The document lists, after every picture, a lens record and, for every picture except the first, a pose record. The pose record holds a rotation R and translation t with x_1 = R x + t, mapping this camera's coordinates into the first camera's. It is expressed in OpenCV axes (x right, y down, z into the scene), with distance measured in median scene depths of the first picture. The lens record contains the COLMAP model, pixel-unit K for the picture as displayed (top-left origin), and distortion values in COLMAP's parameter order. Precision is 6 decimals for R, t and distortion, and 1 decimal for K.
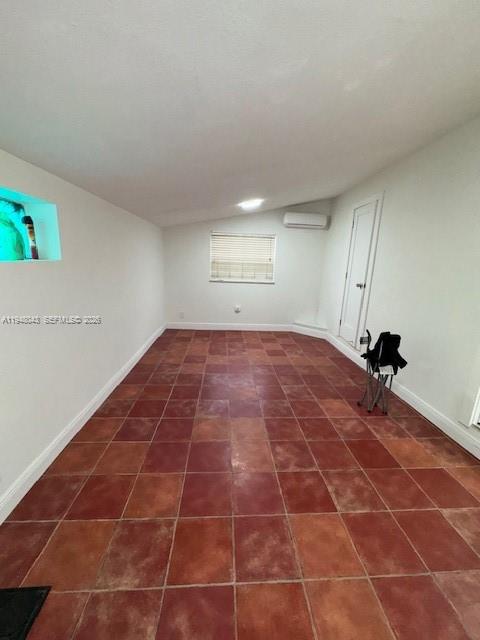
lens RADIAL K [[255.1, 0, 240.0], [0, 255.1, 320.0], [0, 0, 1]] dist [-0.002905, -0.000150]
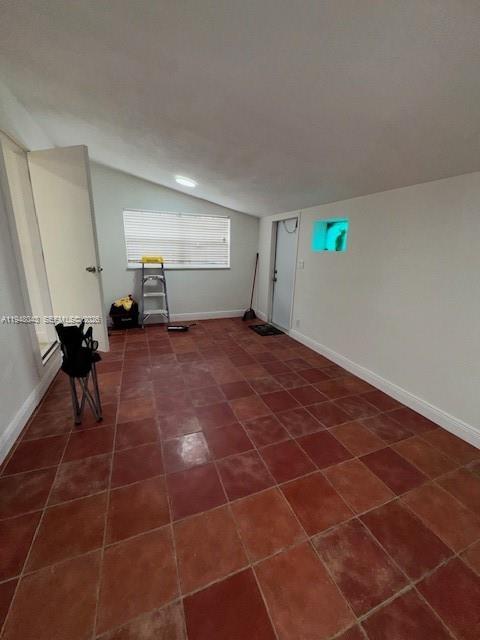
lens RADIAL K [[255.1, 0, 240.0], [0, 255.1, 320.0], [0, 0, 1]] dist [-0.002905, -0.000150]
pose [[-0.948917, 0.018504, -0.314983, 0.332780], [-0.135409, 0.877794, 0.459502, -0.377147], [0.284993, 0.478681, -0.830448, 1.755270]]
